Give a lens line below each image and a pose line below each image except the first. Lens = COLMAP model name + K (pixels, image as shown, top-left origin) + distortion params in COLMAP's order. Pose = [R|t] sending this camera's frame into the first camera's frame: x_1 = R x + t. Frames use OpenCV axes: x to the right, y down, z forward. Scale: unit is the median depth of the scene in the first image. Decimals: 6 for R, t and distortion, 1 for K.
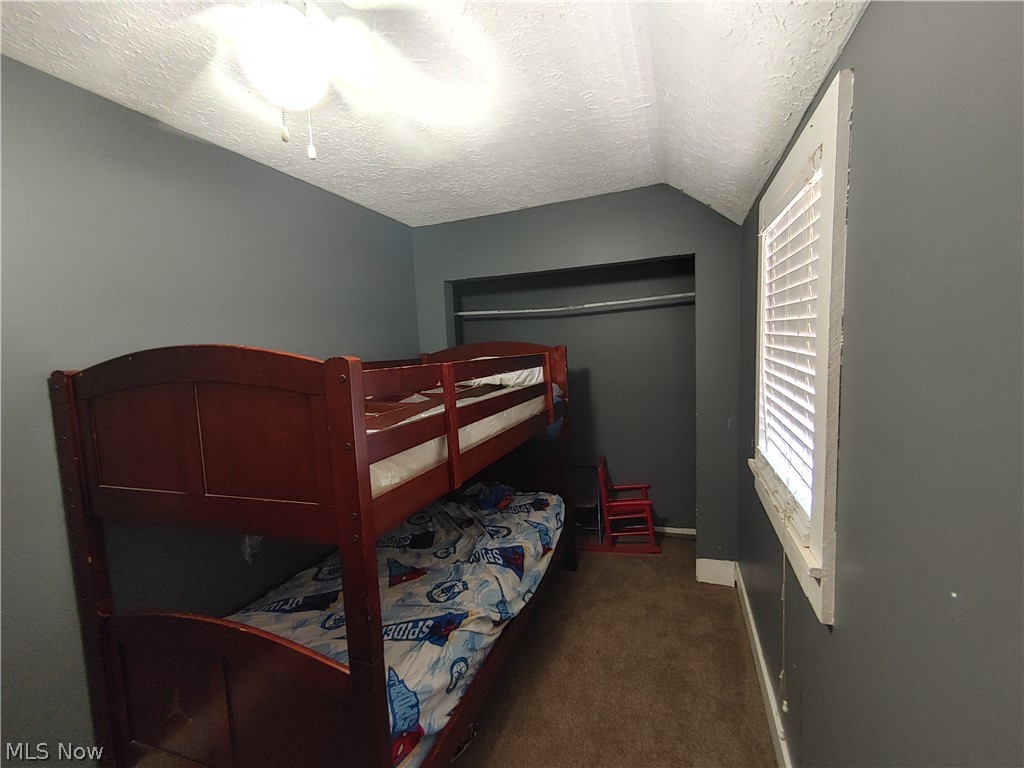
lens RADIAL K [[446.5, 0, 512.6], [0, 446.5, 382.5], [0, 0, 1]] dist [0.003557, -0.001392]
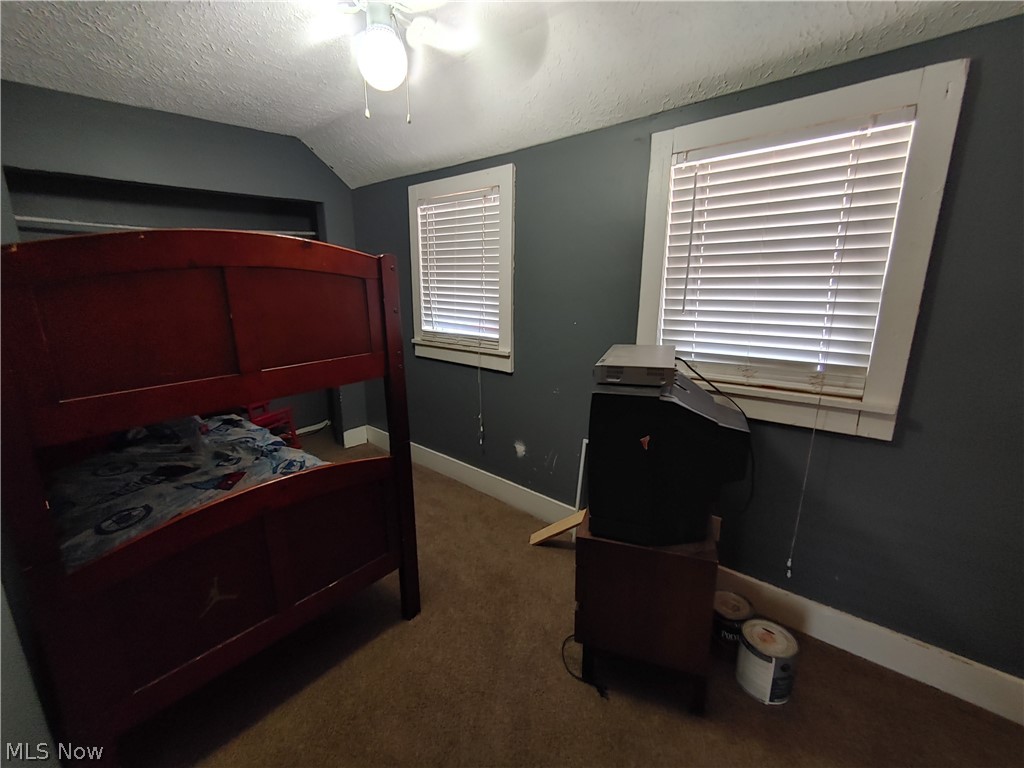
lens RADIAL K [[446.5, 0, 511.9], [0, 446.5, 386.6], [0, 0, 1]] dist [0.003557, -0.001392]
pose [[0.366591, -0.179873, 0.912829, -0.699261], [0.071854, 0.983676, 0.164978, 0.069306], [-0.927604, 0.005111, 0.373531, -0.005947]]
